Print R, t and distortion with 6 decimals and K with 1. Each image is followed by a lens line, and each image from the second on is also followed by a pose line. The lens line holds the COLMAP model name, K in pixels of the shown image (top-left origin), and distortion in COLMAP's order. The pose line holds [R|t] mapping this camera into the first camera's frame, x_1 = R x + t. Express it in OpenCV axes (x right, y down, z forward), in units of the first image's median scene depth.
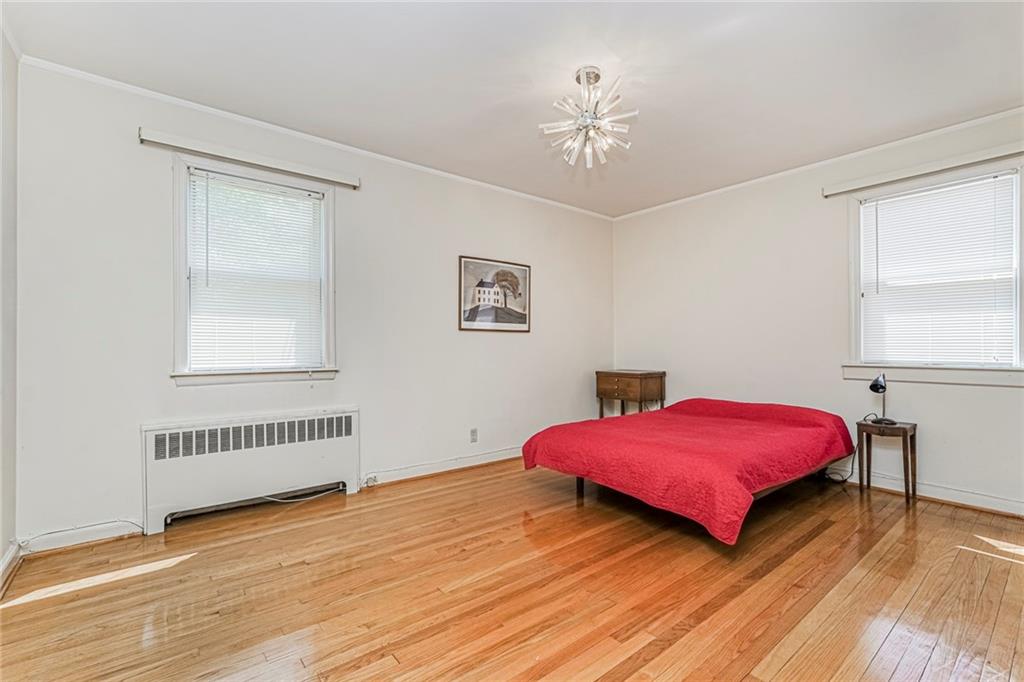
lens RADIAL K [[457.9, 0, 511.5], [0, 457.9, 345.2], [0, 0, 1]] dist [-0.017609, 0.009403]
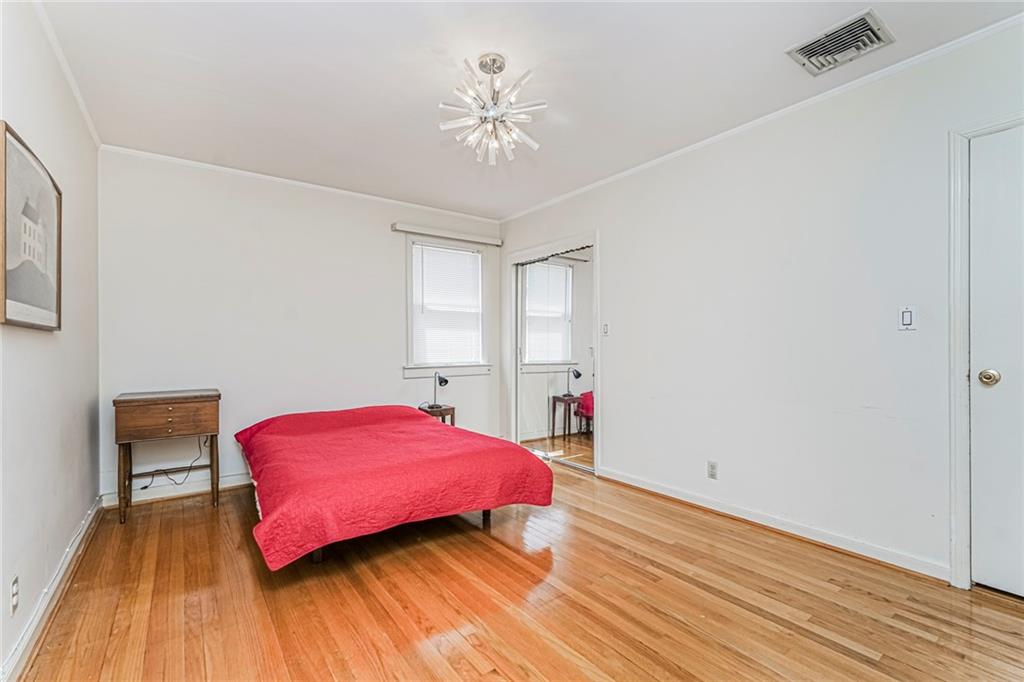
lens RADIAL K [[457.9, 0, 512.8], [0, 457.9, 337.6], [0, 0, 1]] dist [-0.017609, 0.009403]
pose [[0.034568, 0.026578, 0.999049, -0.578461], [0.010557, 0.999581, -0.026957, -0.001982], [-0.999347, 0.011479, 0.034273, 0.726861]]
